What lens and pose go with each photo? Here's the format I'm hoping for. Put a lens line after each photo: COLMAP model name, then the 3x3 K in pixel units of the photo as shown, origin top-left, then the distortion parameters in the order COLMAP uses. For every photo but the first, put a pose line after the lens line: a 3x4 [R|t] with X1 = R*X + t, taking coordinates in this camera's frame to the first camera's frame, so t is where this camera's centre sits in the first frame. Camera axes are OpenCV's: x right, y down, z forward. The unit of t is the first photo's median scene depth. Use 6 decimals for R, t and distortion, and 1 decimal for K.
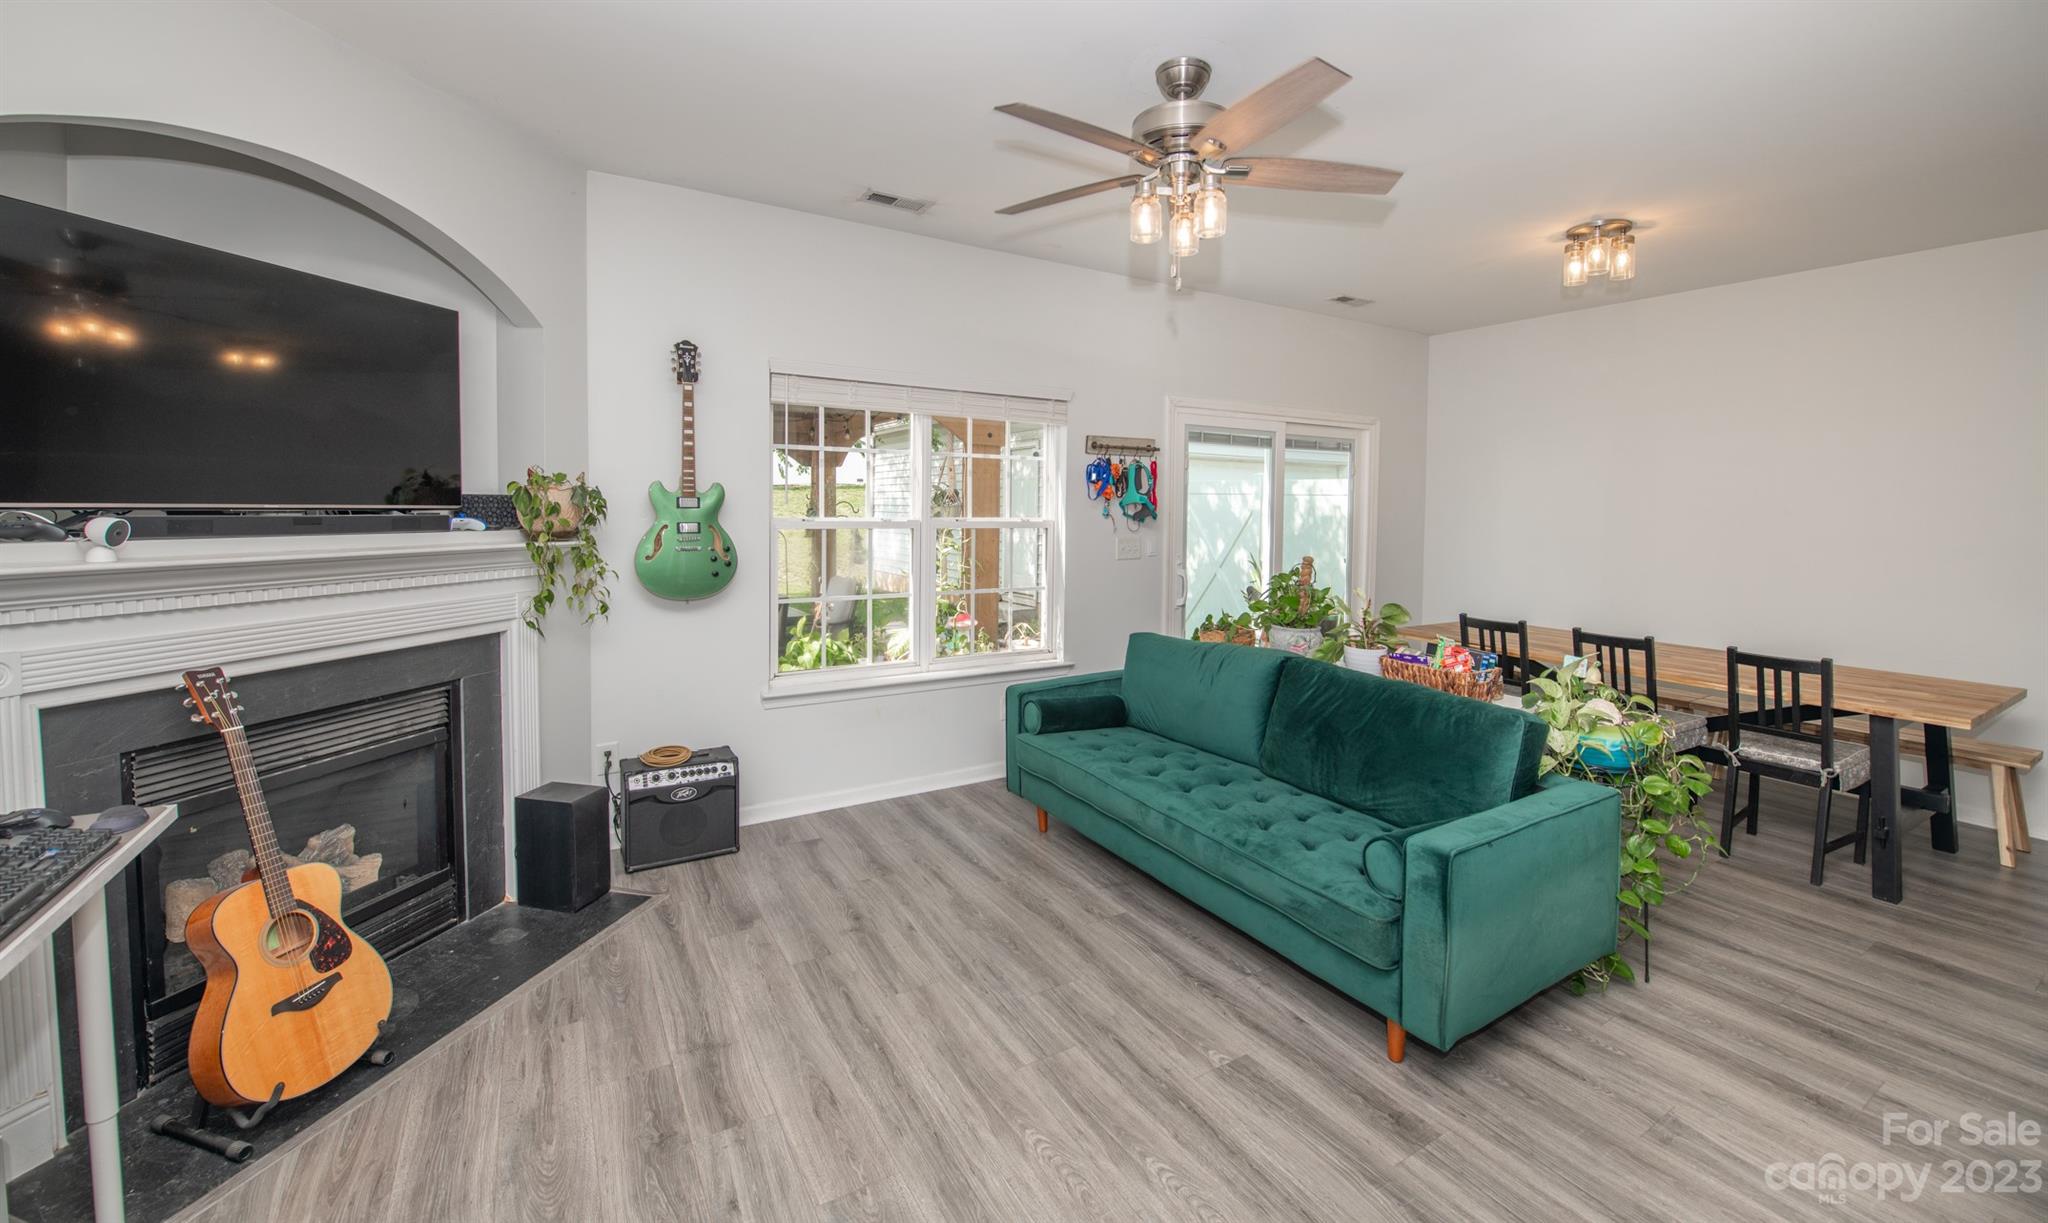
lens RADIAL K [[808.6, 0, 1024.2], [0, 808.6, 542.2], [0, 0, 1]] dist [-0.001333, -0.000211]
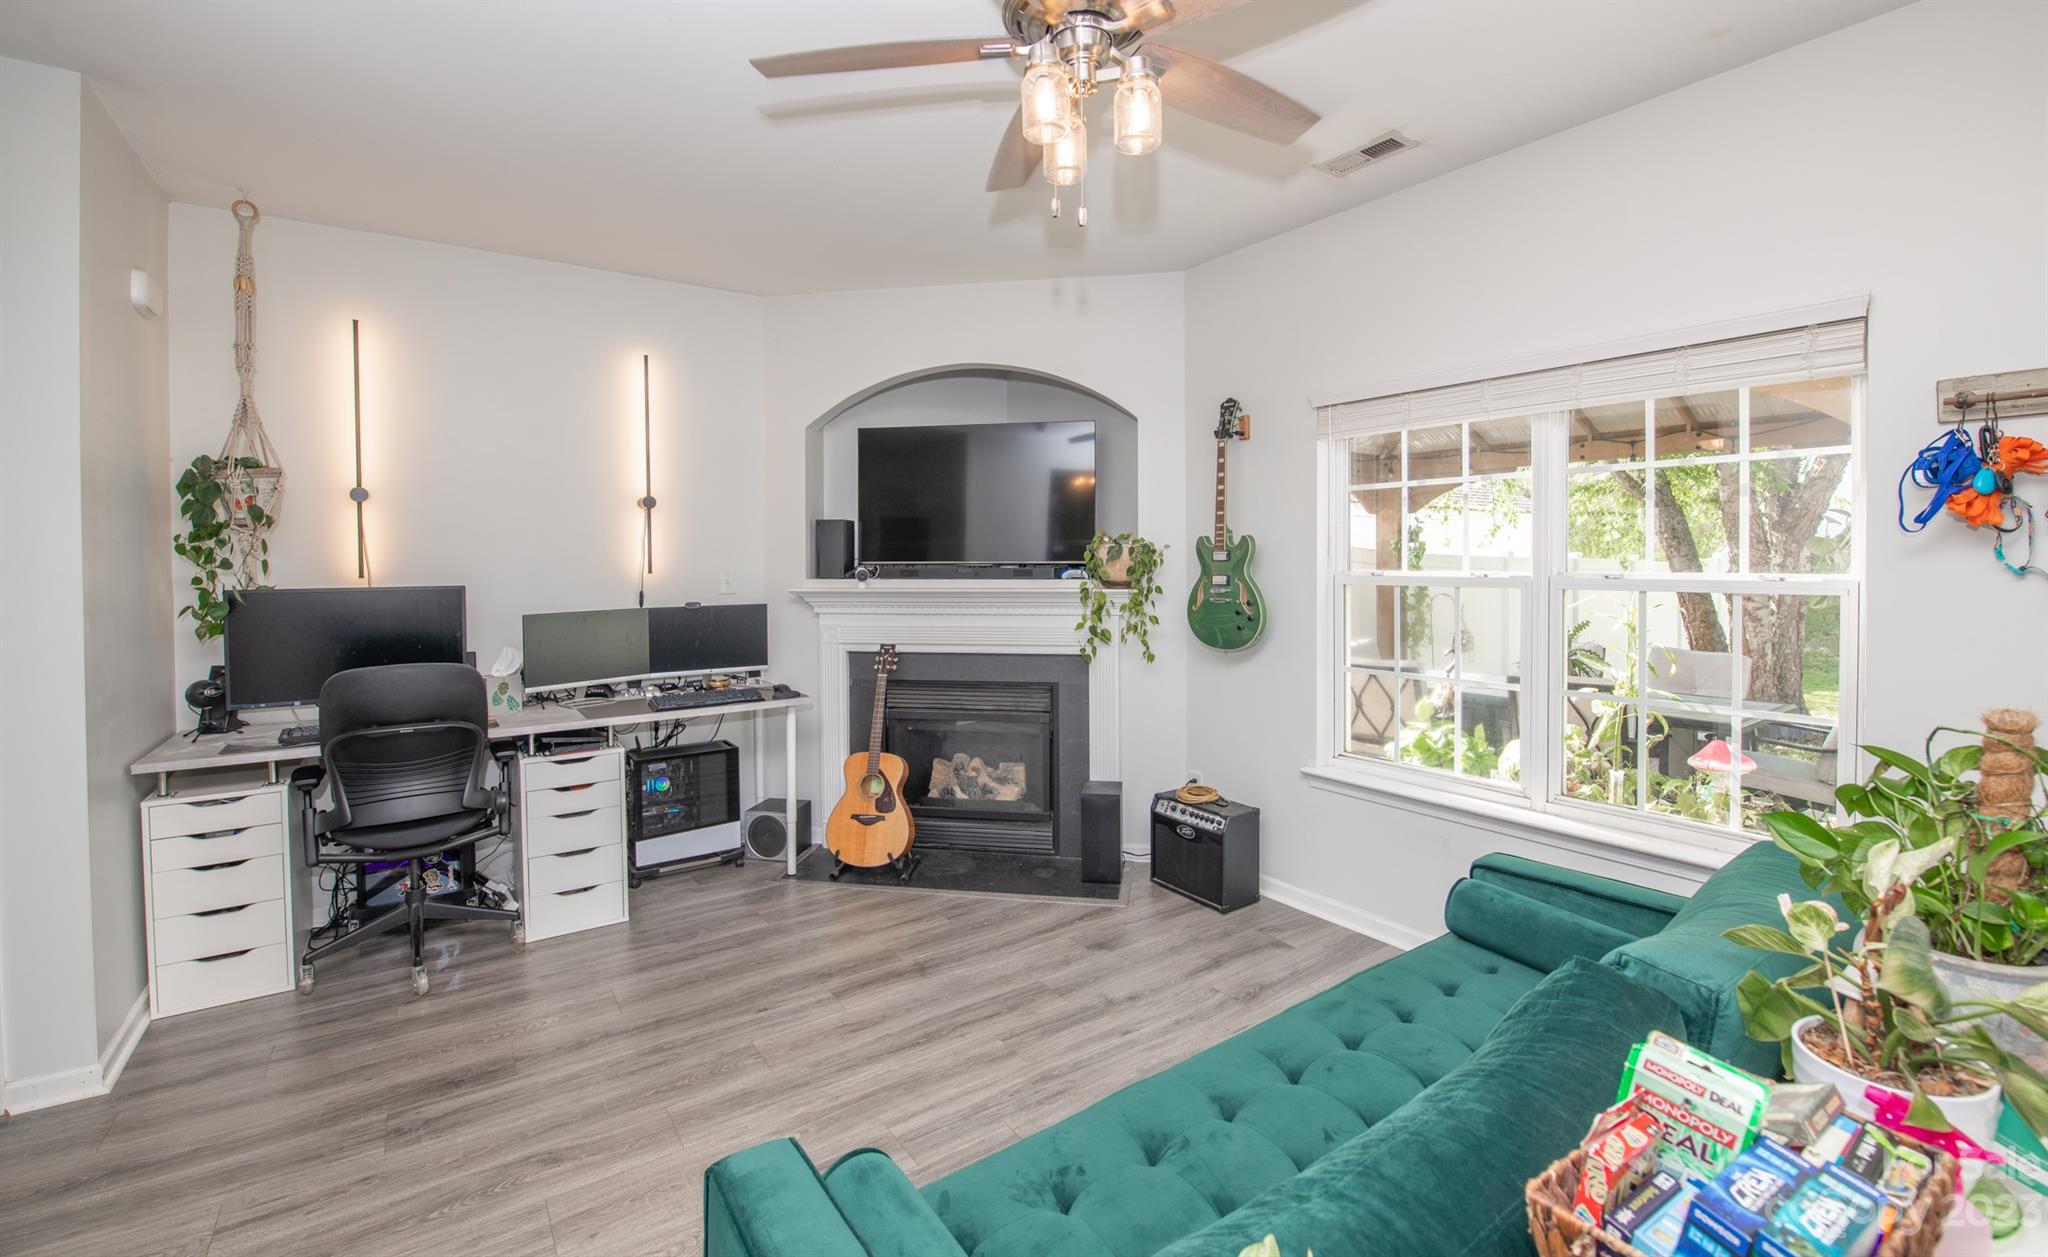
lens RADIAL K [[881.0, 0, 1029.8], [0, 881.0, 577.4], [0, 0, 1]] dist [0.015162, -0.000003]
pose [[0.077687, 0.017220, -0.996829, 0.685916], [-0.031026, 0.999408, 0.014847, -0.031082], [0.996495, 0.029774, 0.078175, 0.673047]]
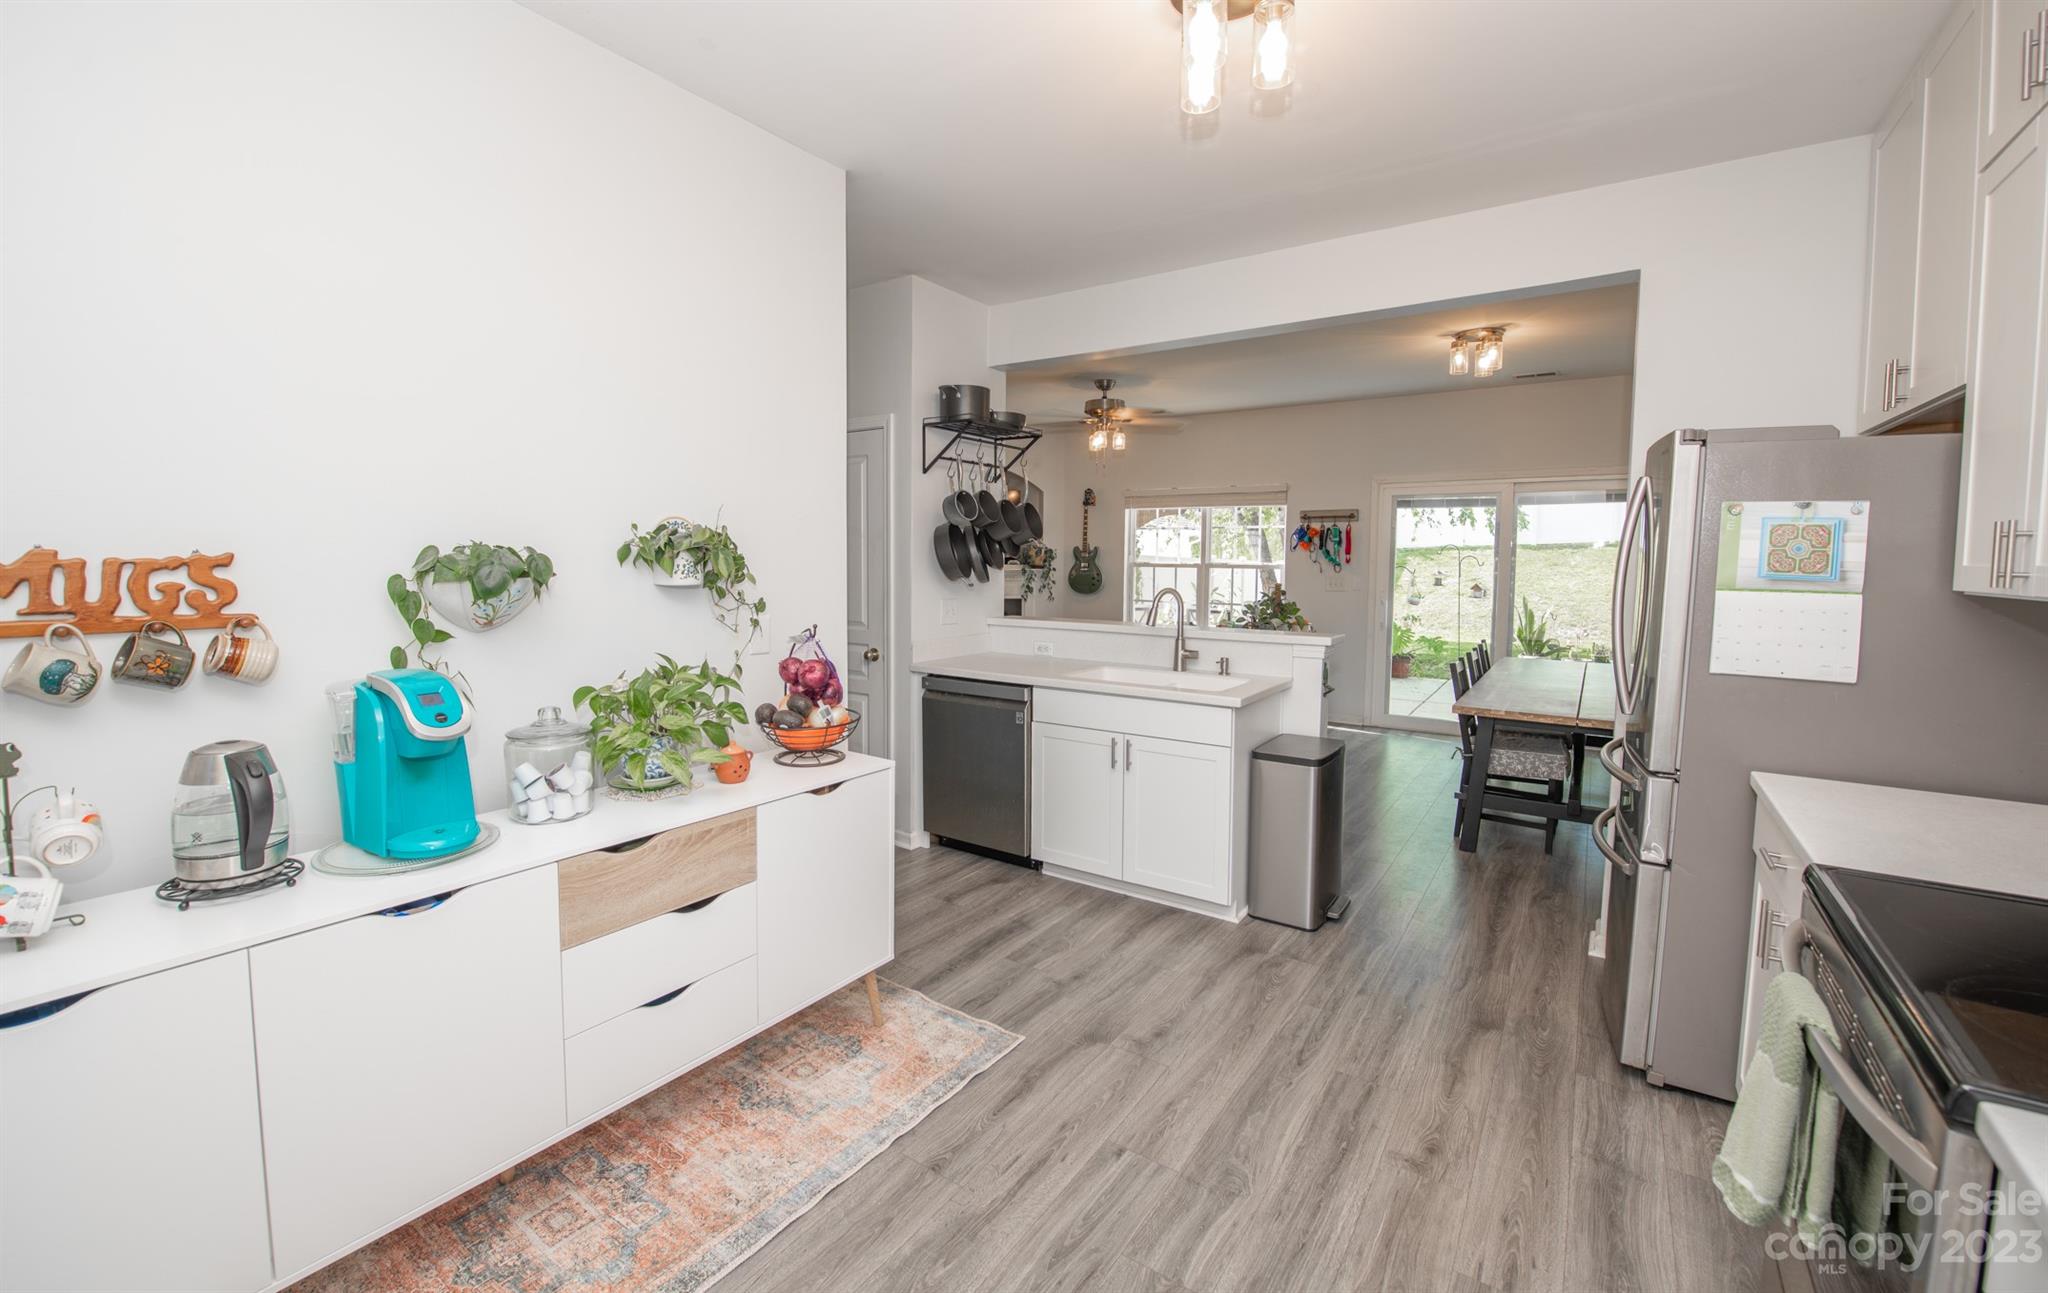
lens RADIAL K [[839.0, 0, 1020.8], [0, 839.0, 609.3], [0, 0, 1]] dist [-0.014808, -0.000083]
pose [[0.400432, 0.055654, -0.914635, 1.848661], [-0.039044, 0.998284, 0.043650, 0.012368], [0.915494, 0.018232, 0.401918, -0.198759]]
